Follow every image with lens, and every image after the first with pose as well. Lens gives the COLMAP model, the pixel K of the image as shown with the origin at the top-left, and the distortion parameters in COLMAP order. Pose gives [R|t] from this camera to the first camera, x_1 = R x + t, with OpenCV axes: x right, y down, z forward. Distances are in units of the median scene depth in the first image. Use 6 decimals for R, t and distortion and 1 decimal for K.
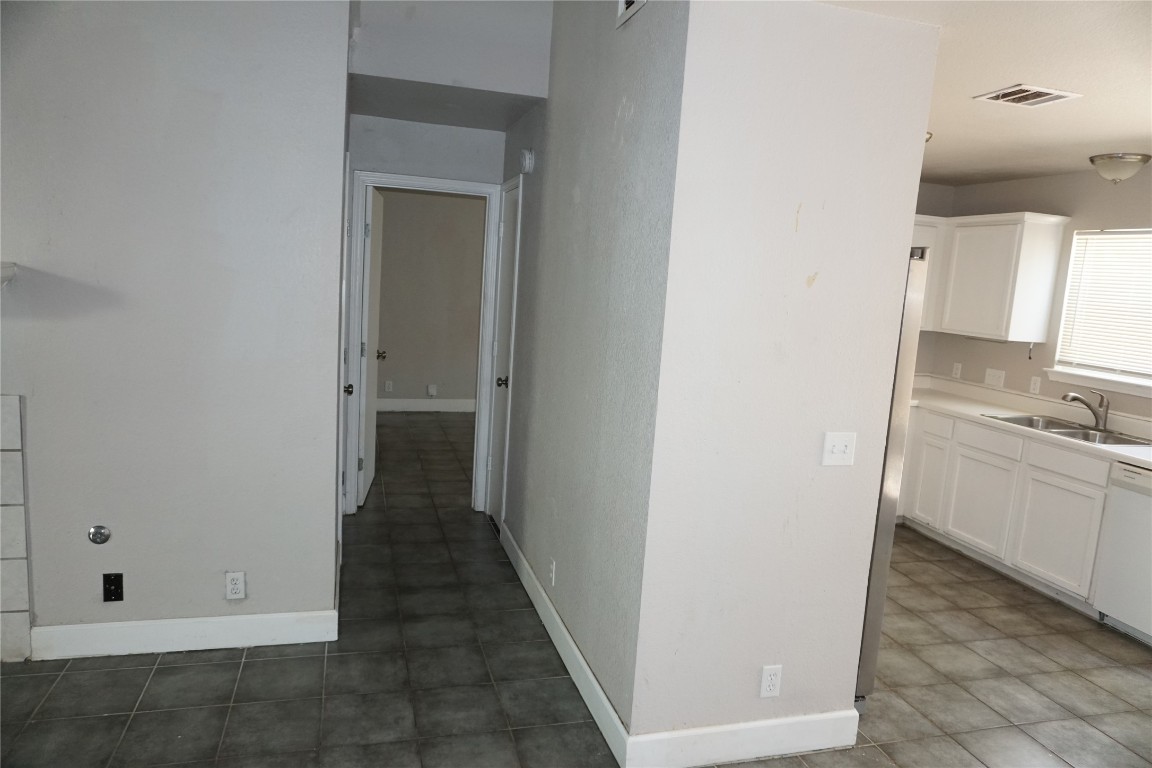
lens RADIAL K [[768.1, 0, 559.4], [0, 768.1, 384.2], [0, 0, 1]] dist [-0.045623, 0.028869]
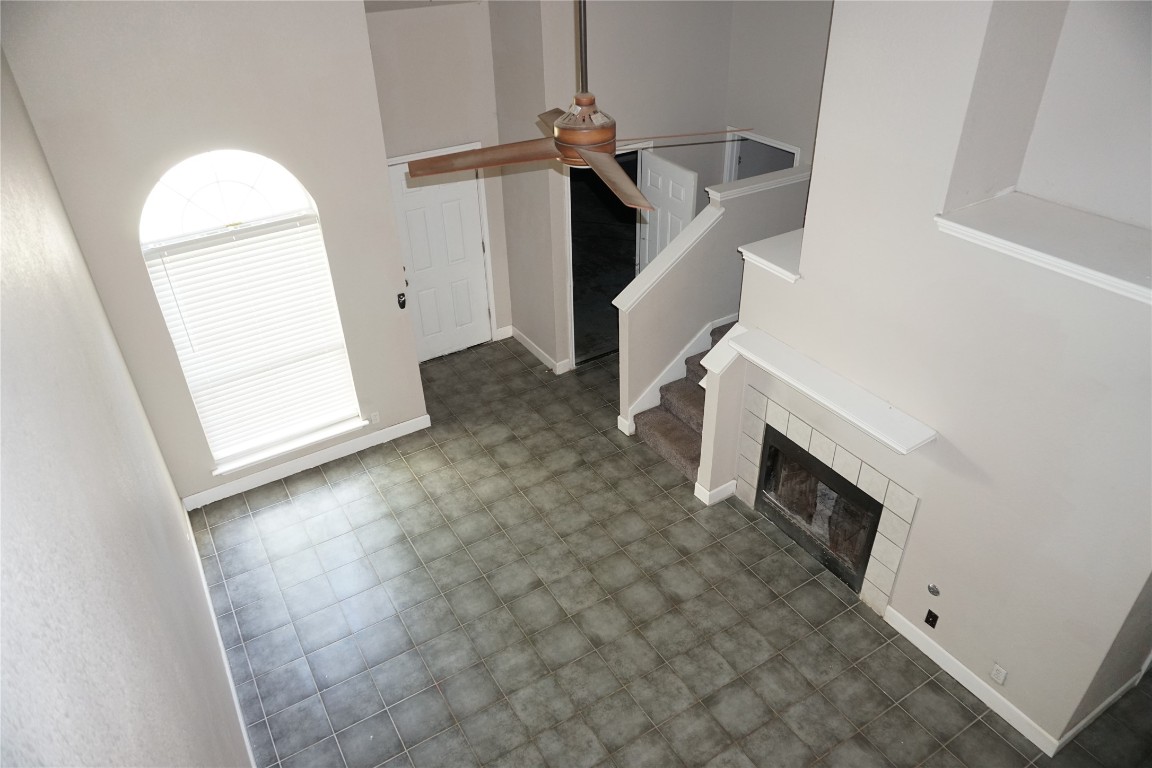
lens RADIAL K [[768.1, 0, 567.2], [0, 768.1, 373.5], [0, 0, 1]] dist [-0.045623, 0.028869]
pose [[0.271520, 0.460835, -0.844931, 0.274876], [-0.089200, 0.886182, 0.454669, -0.778545], [0.958290, -0.048084, 0.281723, -0.119315]]
